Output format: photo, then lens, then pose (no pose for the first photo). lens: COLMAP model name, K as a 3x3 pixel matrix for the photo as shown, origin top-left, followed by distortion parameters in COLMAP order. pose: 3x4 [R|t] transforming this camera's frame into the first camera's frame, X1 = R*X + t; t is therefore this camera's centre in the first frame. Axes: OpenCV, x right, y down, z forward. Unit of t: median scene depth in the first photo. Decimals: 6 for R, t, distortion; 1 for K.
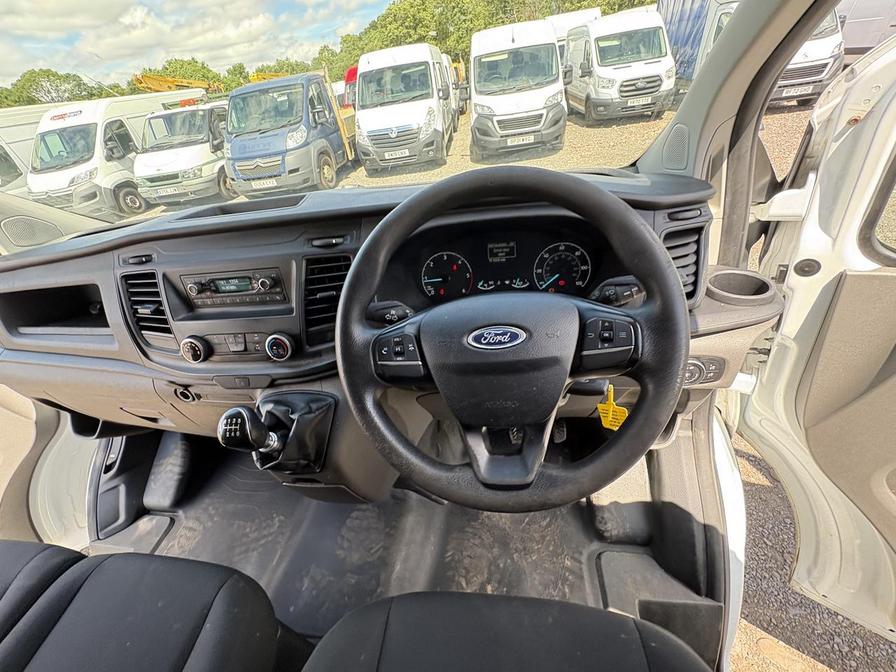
lens RADIAL K [[361.9, 0, 448.1], [0, 361.9, 335.0], [0, 0, 1]] dist [0.000533, -0.000175]
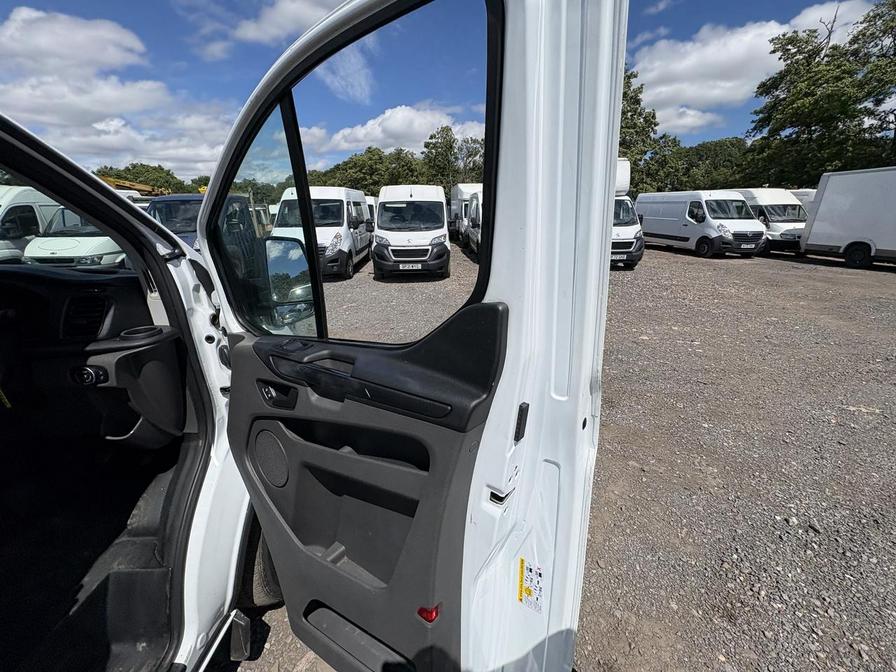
lens RADIAL K [[361.9, 0, 450.9], [0, 361.9, 338.1], [0, 0, 1]] dist [0.000533, -0.000175]
pose [[0.983810, 0.080207, 0.160265, 0.140561], [-0.029930, 0.955234, -0.294335, 0.032363], [-0.176698, 0.284773, 0.942169, -0.074427]]
